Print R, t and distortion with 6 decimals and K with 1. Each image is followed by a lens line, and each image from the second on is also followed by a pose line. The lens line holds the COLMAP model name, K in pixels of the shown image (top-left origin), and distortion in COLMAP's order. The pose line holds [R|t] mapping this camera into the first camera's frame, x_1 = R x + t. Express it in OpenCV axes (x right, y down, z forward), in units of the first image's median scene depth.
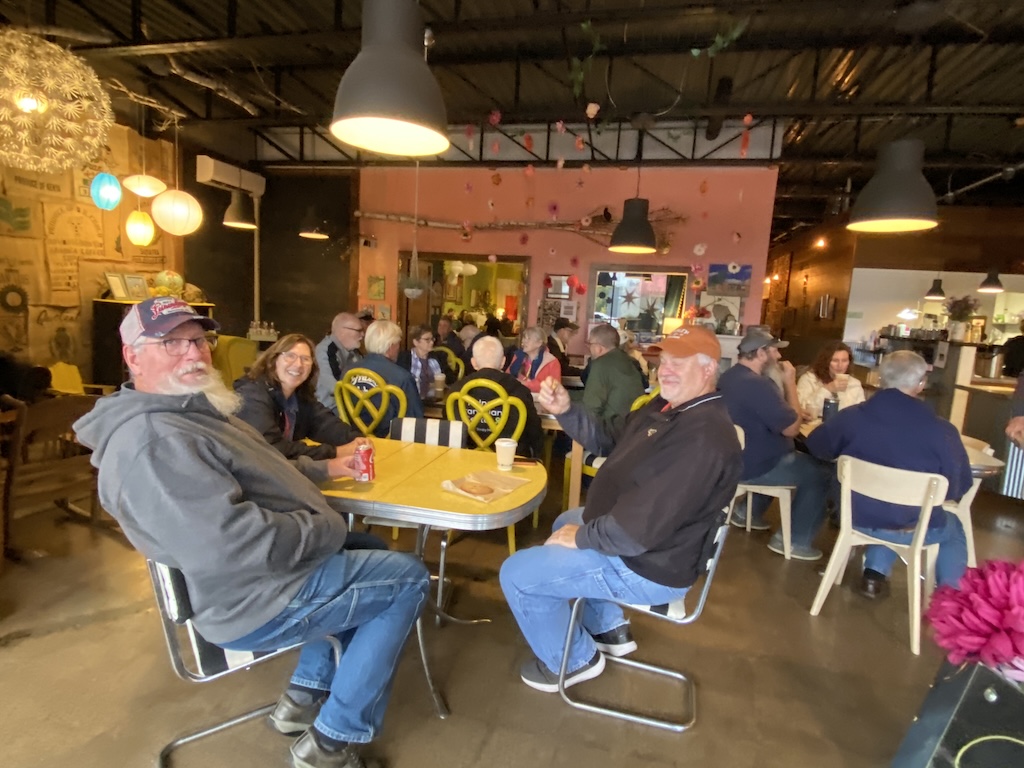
lens RADIAL K [[541.8, 0, 509.2], [0, 541.8, 387.3], [0, 0, 1]] dist [-0.007707, -0.008014]
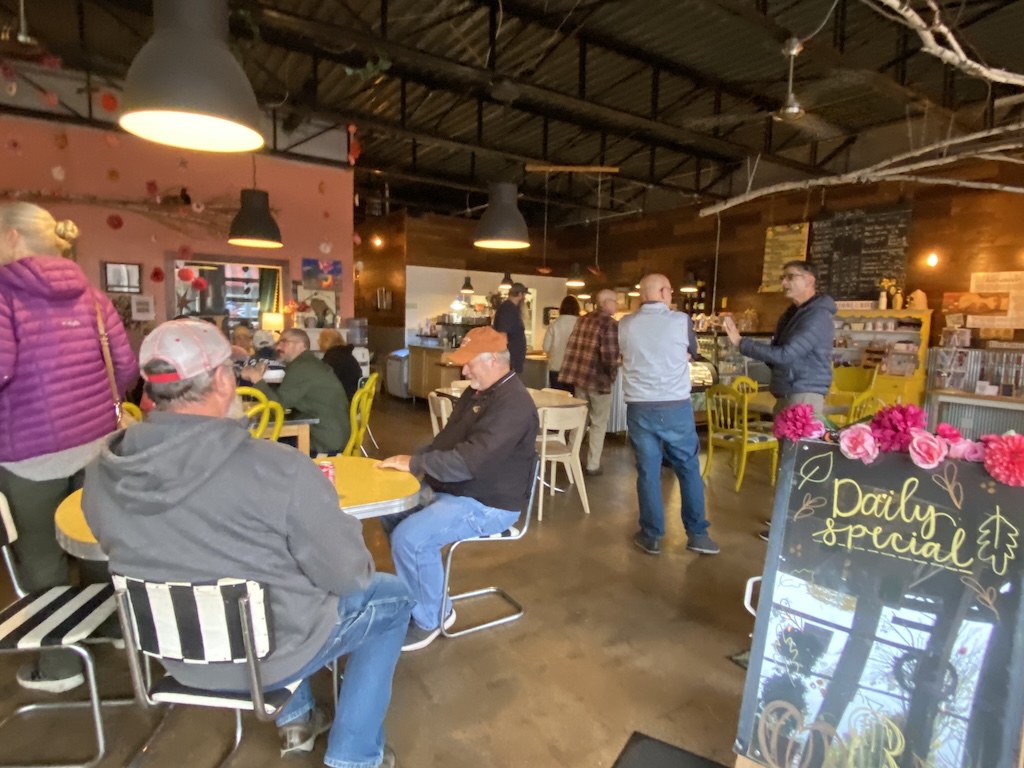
lens RADIAL K [[580.1, 0, 515.6], [0, 580.1, 396.6], [0, 0, 1]] dist [-0.002968, -0.015165]
pose [[0.666090, -0.131315, 0.734221, -0.186903], [0.111456, 0.990851, 0.076099, -0.011600], [-0.737497, 0.031145, 0.674632, -0.006743]]
